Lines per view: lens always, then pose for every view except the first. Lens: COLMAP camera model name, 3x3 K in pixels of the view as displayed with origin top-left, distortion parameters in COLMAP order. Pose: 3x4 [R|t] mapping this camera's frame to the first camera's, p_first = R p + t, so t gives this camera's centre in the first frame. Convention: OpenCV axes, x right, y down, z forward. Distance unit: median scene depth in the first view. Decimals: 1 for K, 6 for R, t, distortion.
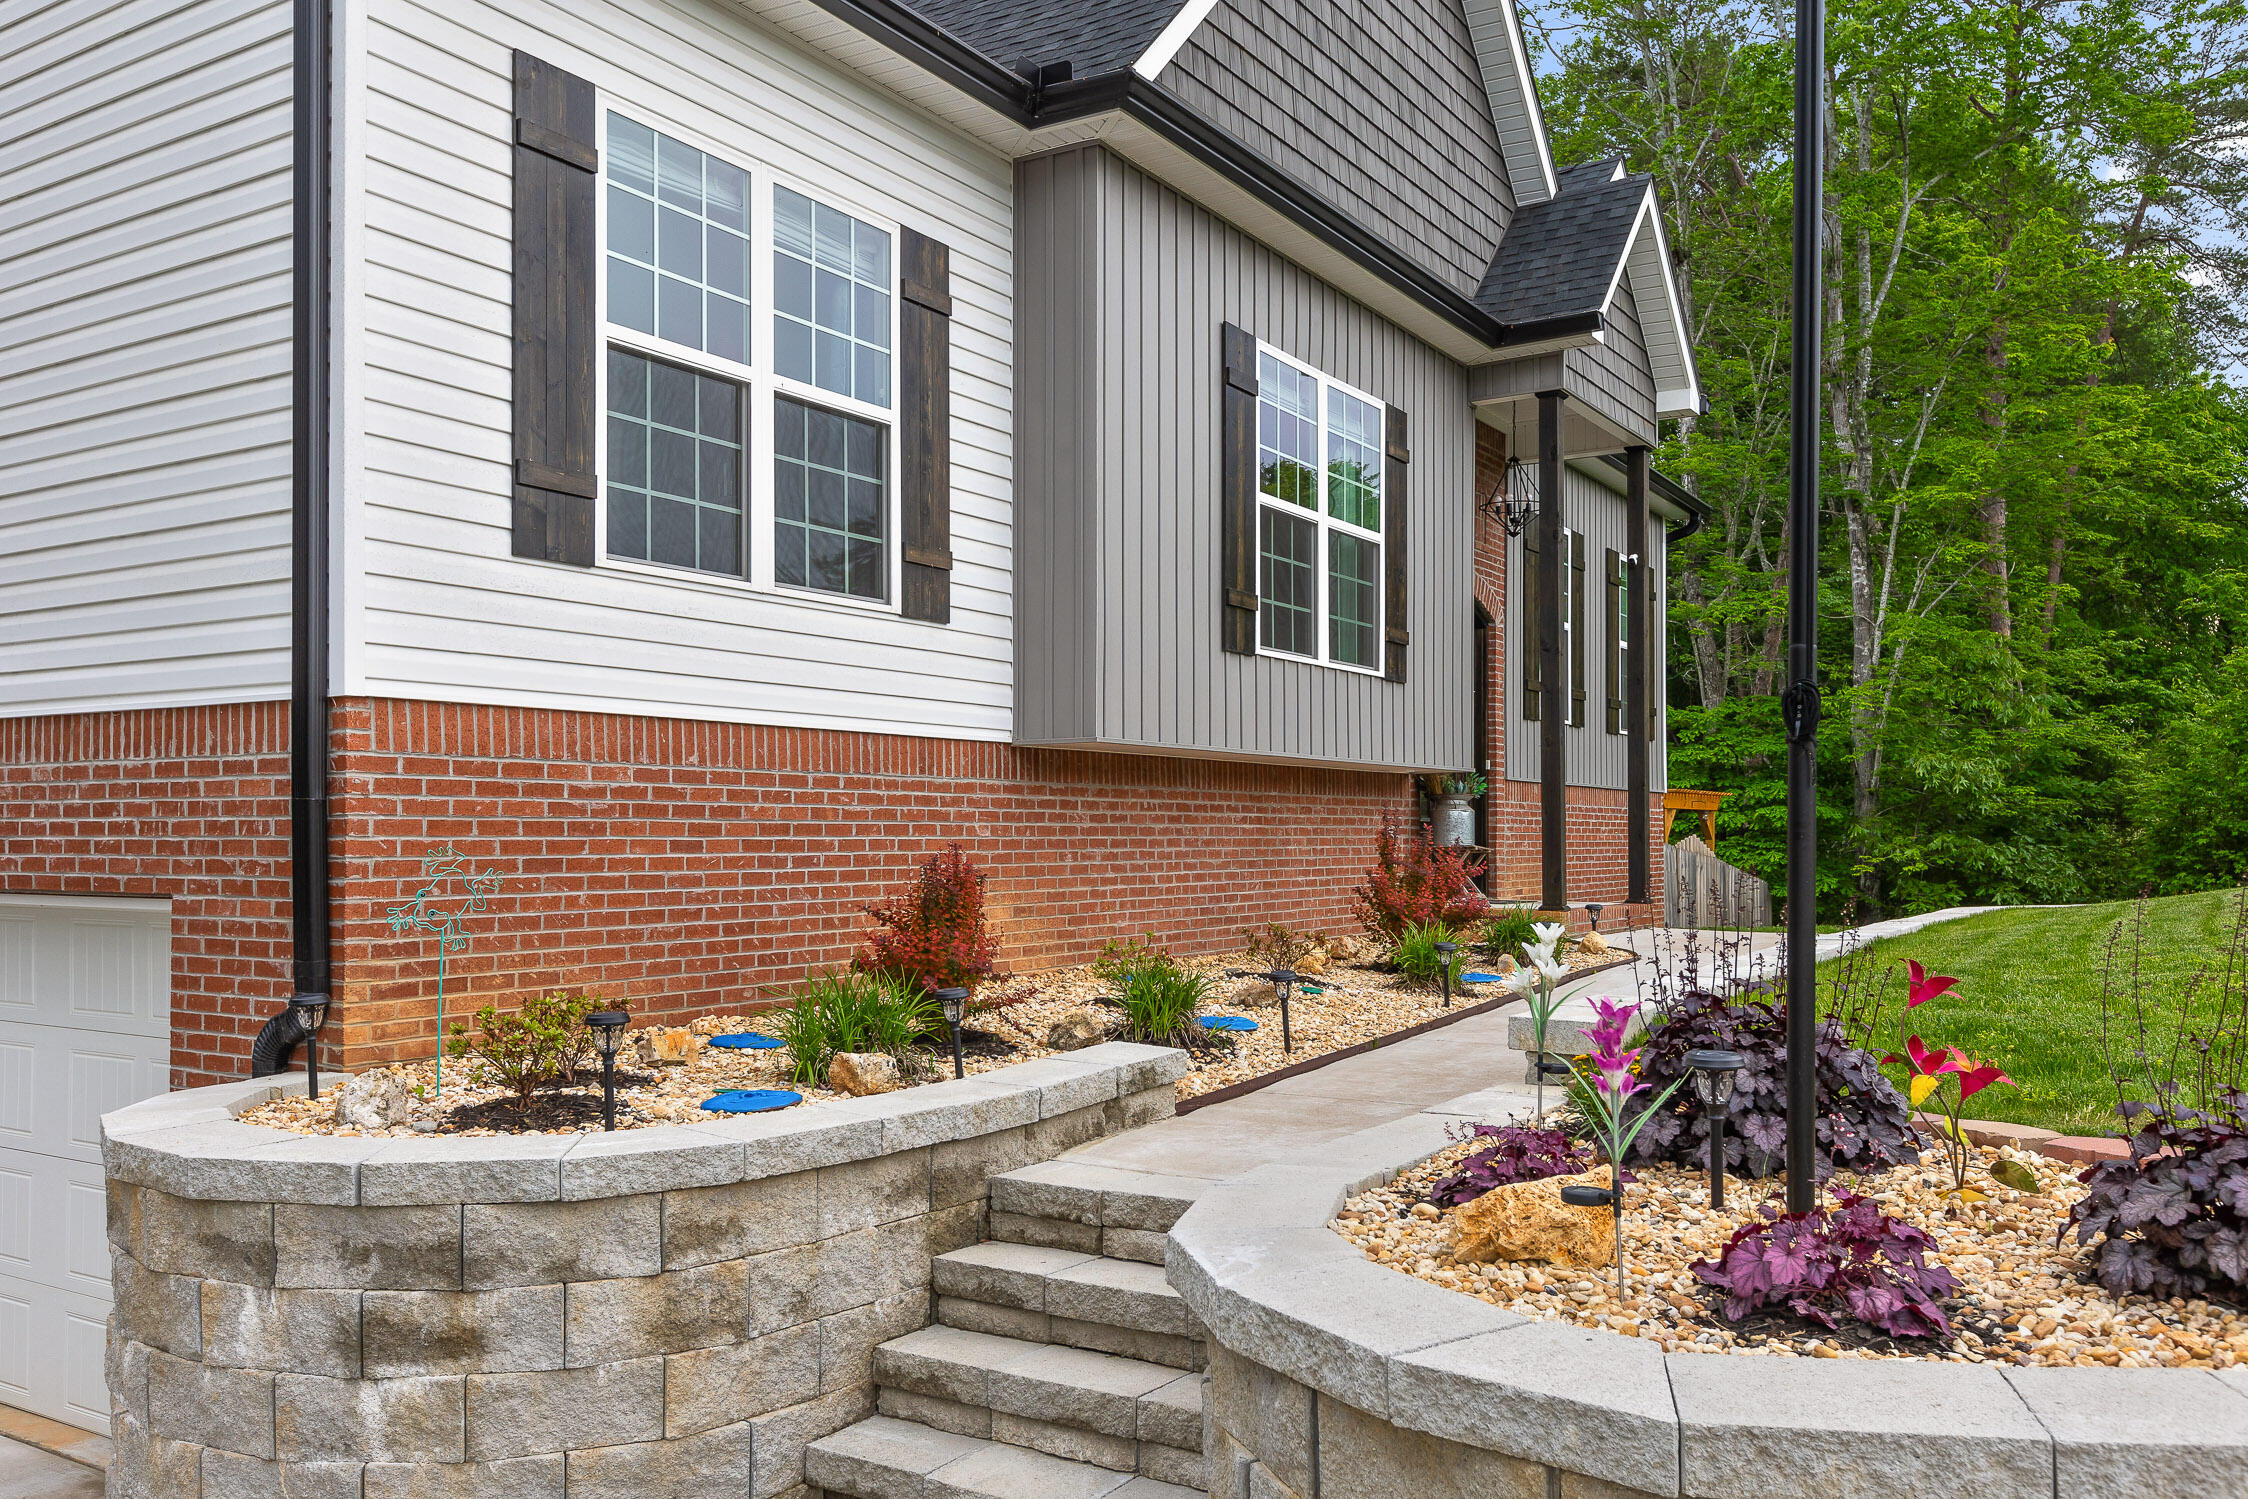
lens RADIAL K [[1779.5, 0, 1124.9], [0, 1779.5, 807.6], [0, 0, 1]] dist [0.007841, 0.000017]
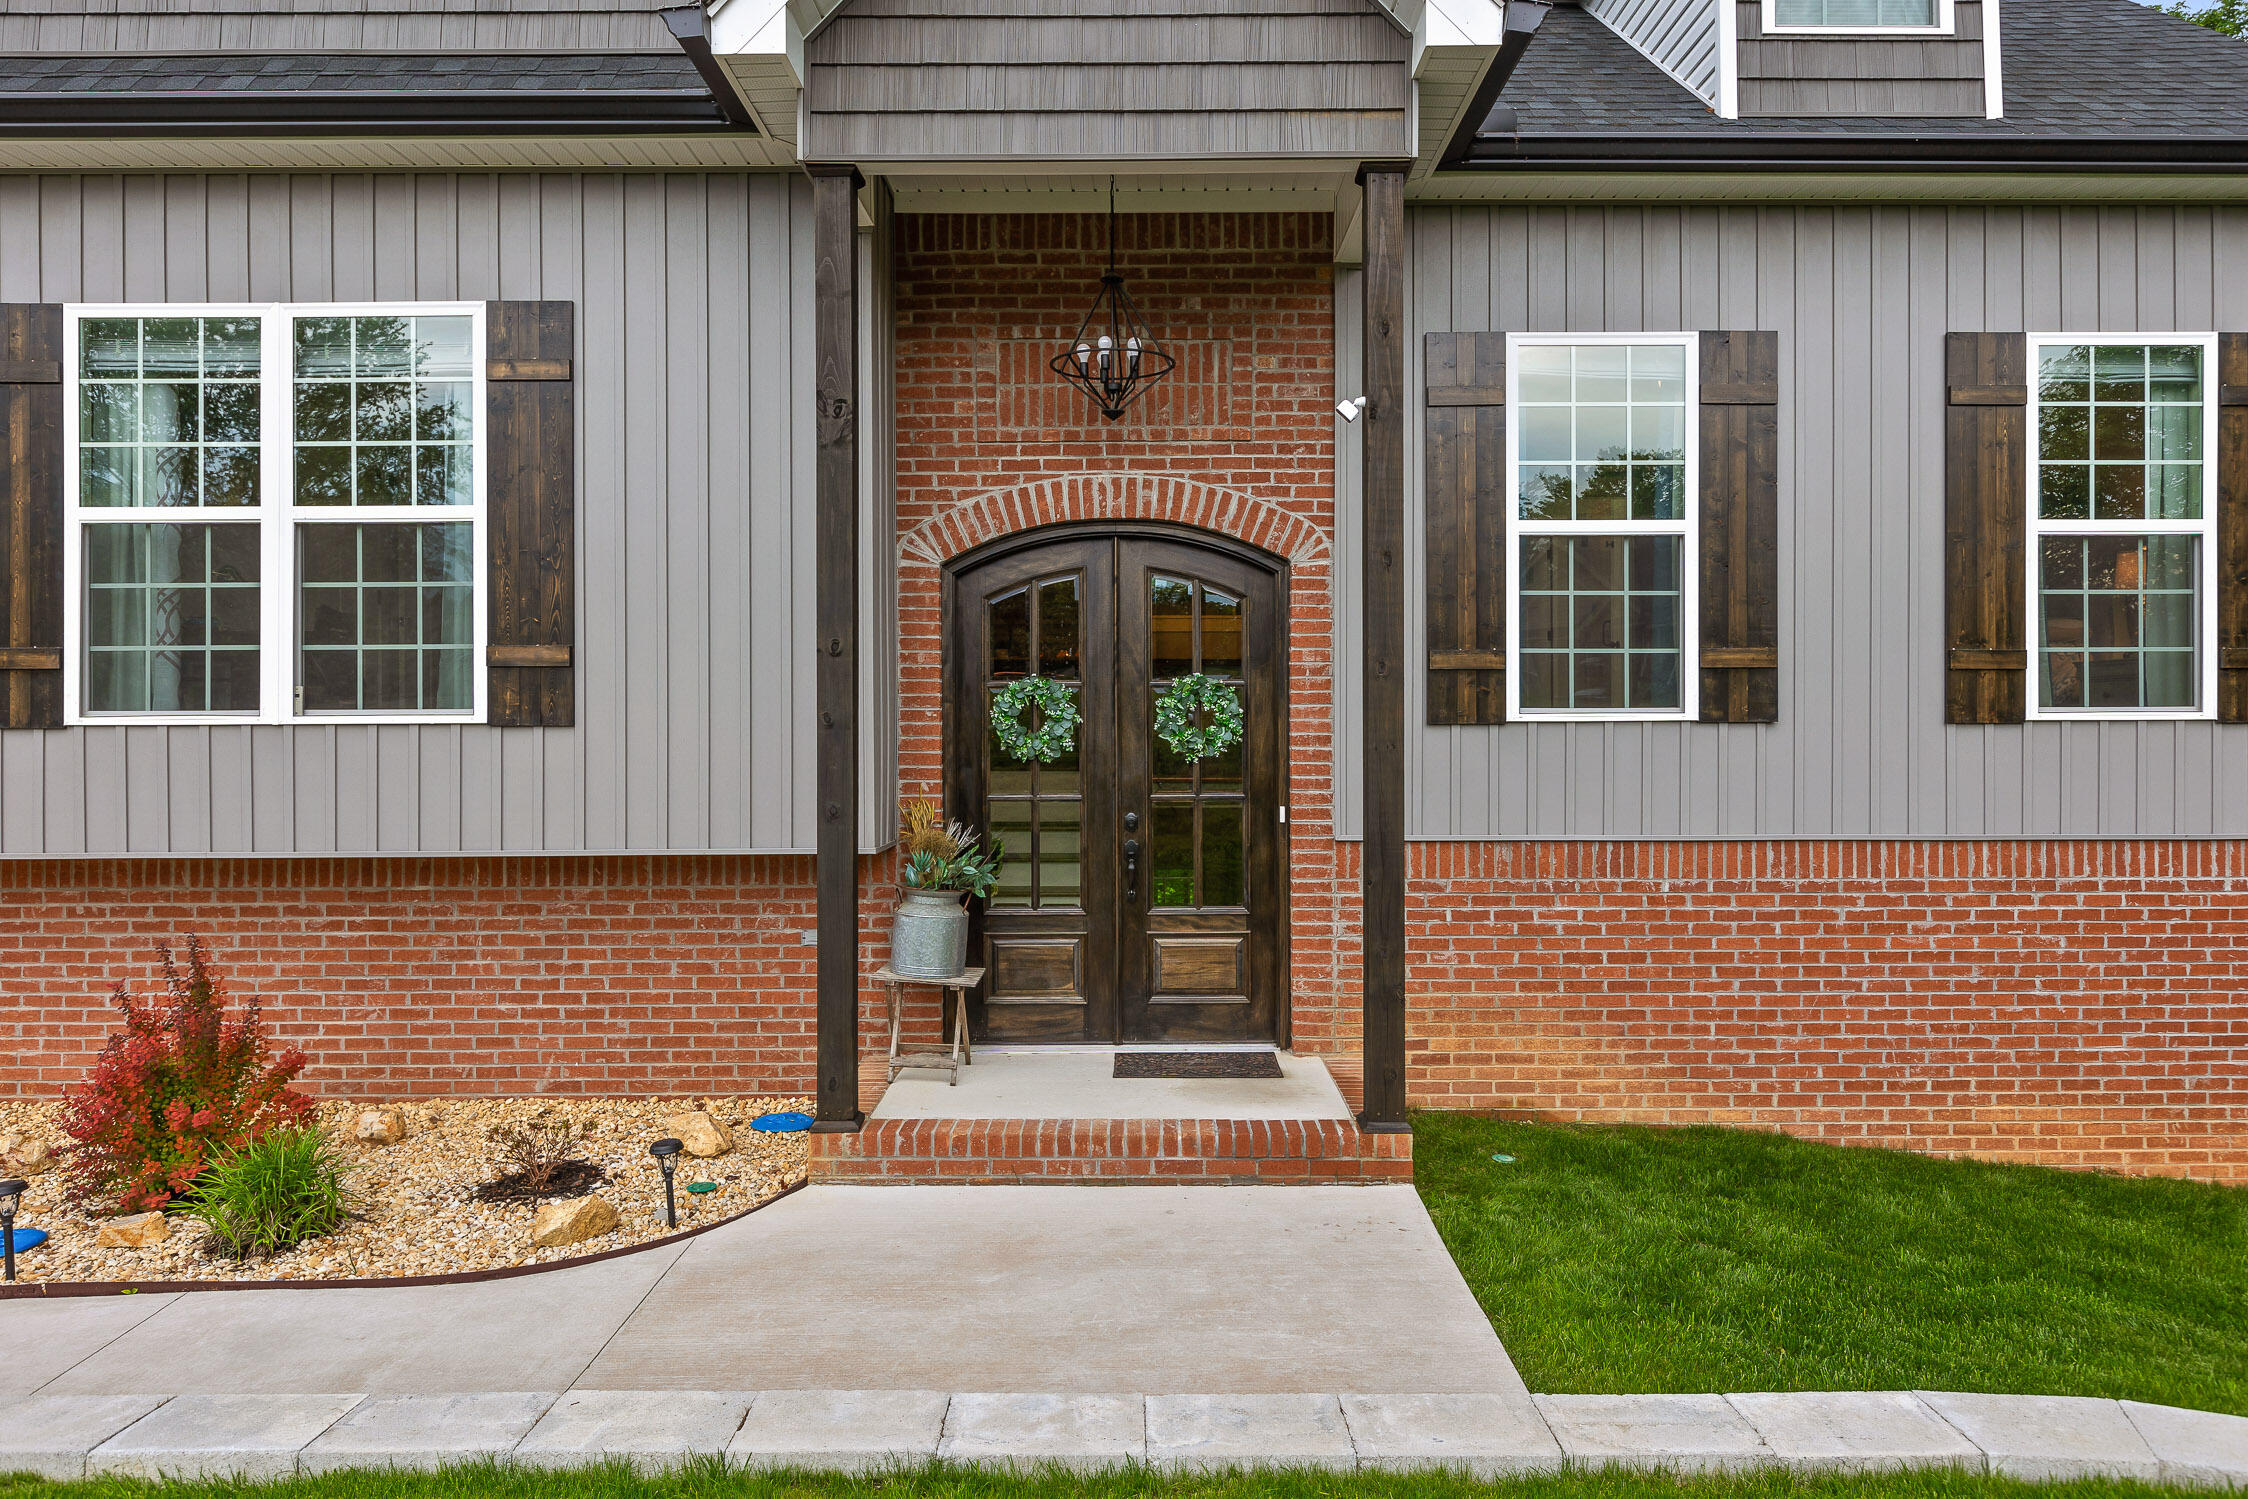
lens RADIAL K [[1438.9, 0, 1129.5], [0, 1438.9, 716.4], [0, 0, 1]] dist [-0.000526, -0.000375]
pose [[0.531477, -0.005496, -0.847055, 1.146320], [0.017268, 0.999841, 0.004347, -0.117625], [0.846897, -0.016937, 0.531487, 1.460429]]
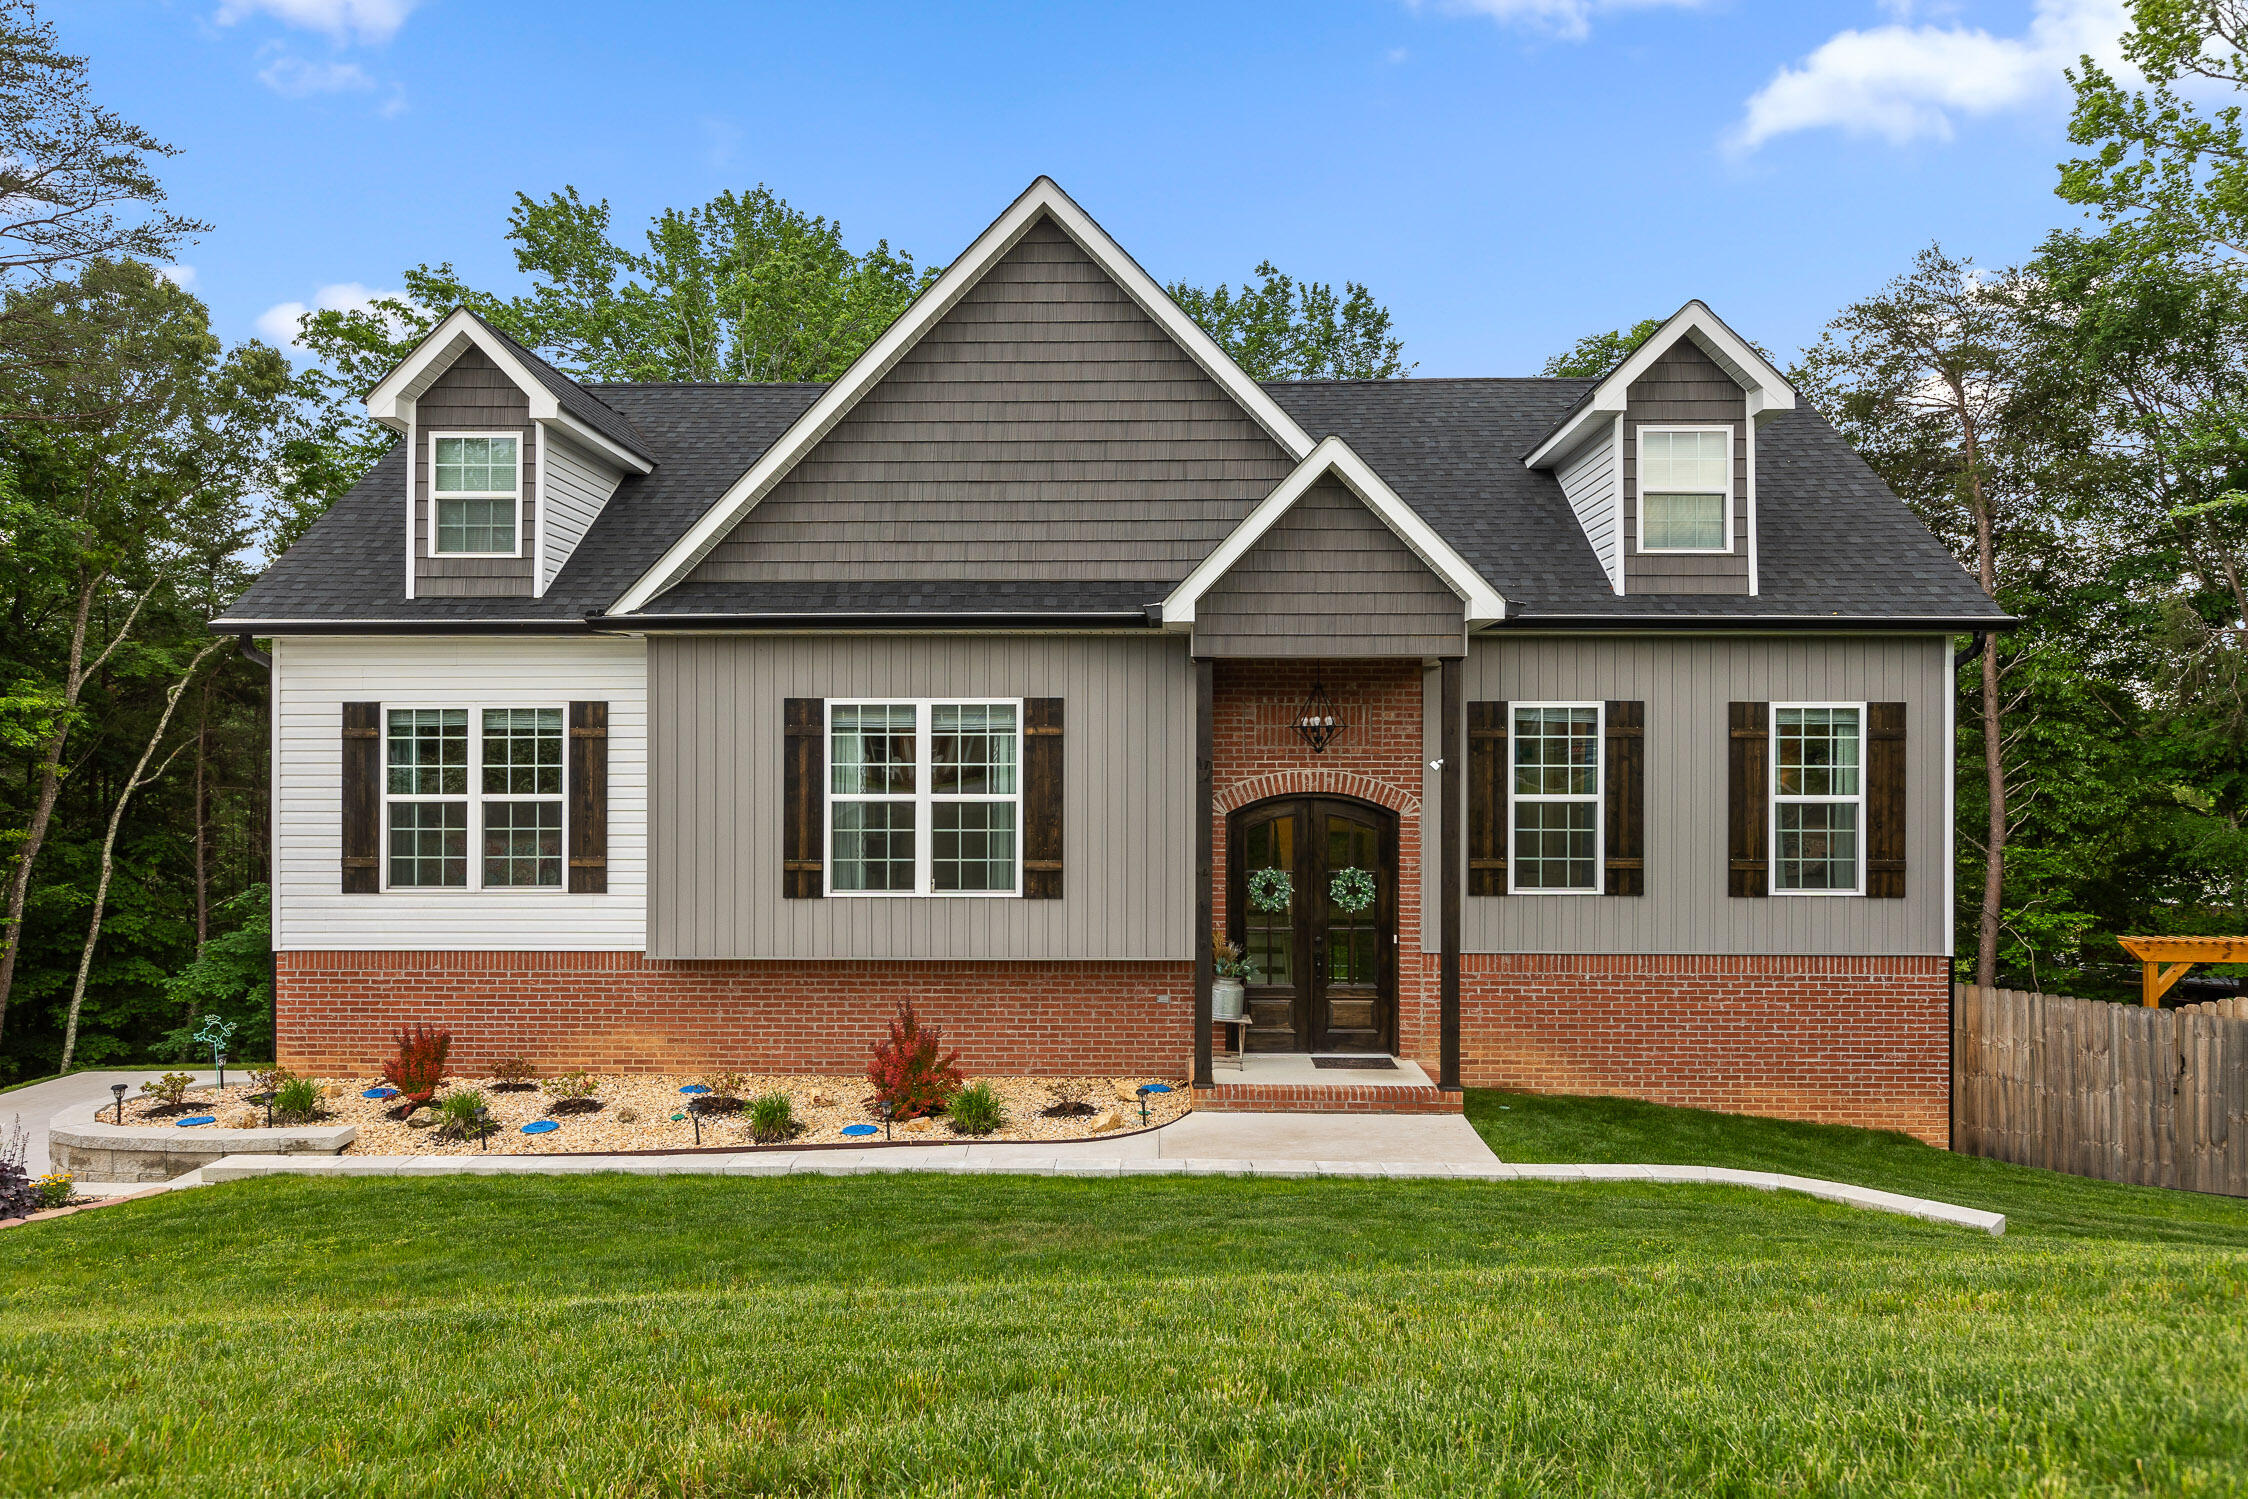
lens RADIAL K [[1412.2, 0, 1124.0], [0, 1412.2, 749.5], [0, 0, 1]] dist [-0.000488, -0.000481]
pose [[0.513094, -0.007331, -0.858301, 1.799143], [0.012446, 0.999922, -0.001100, -0.295616], [0.858242, -0.010118, 0.513145, 0.802496]]
